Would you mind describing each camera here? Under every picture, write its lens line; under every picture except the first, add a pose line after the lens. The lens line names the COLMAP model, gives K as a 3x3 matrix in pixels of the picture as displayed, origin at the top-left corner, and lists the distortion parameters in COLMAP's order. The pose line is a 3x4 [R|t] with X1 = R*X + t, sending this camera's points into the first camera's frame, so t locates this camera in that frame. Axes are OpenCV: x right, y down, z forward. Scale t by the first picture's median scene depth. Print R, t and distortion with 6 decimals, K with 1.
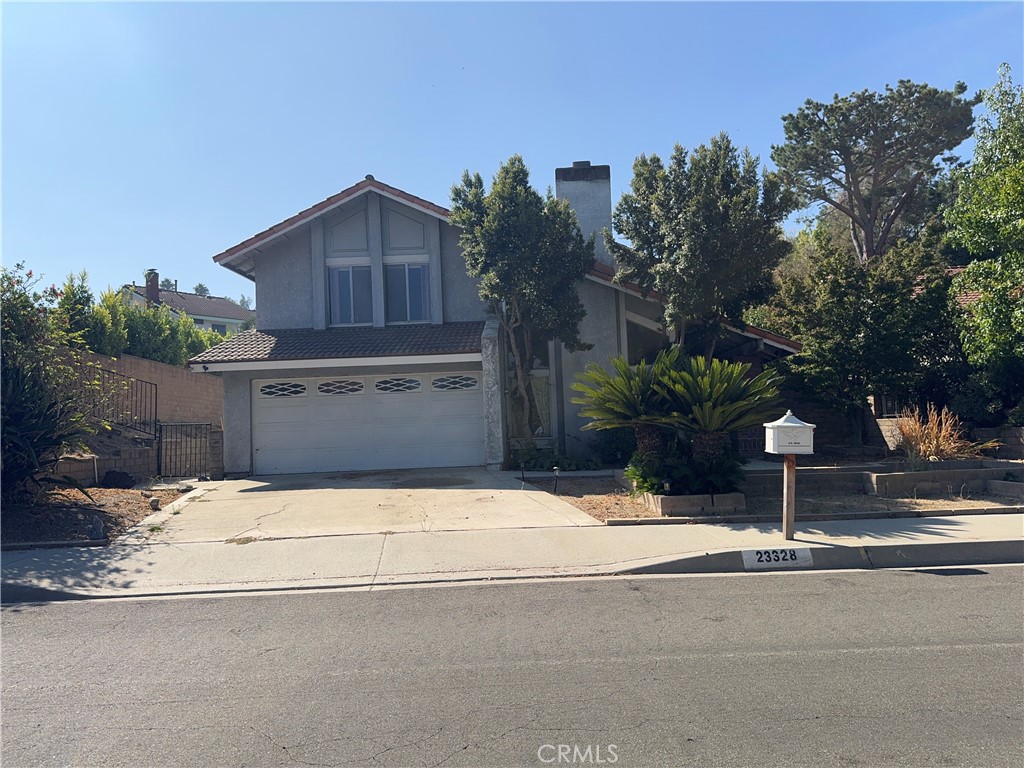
lens RADIAL K [[756.3, 0, 512.0], [0, 756.3, 384.0], [0, 0, 1]] dist [0.050557, -0.004962]
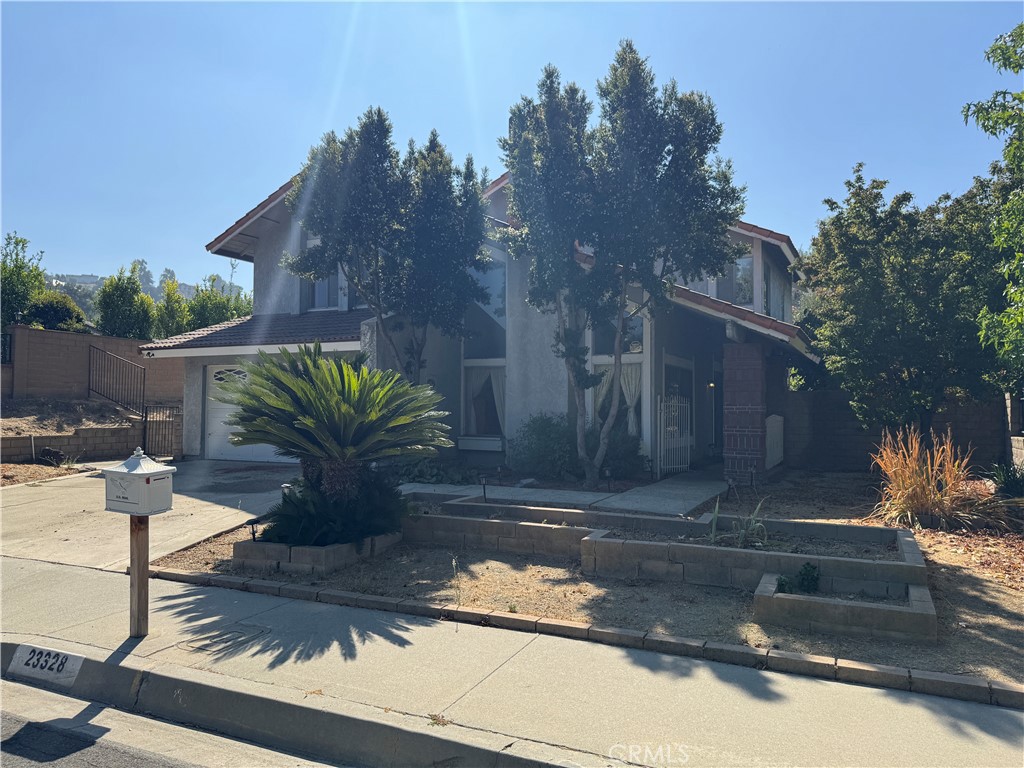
lens RADIAL K [[756.3, 0, 512.0], [0, 756.3, 384.0], [0, 0, 1]] dist [0.050557, -0.004962]
pose [[0.893007, 0.029626, -0.449066, 0.450640], [-0.013394, 0.999138, 0.039281, -0.024784], [0.449843, -0.029064, 0.892635, 0.254917]]
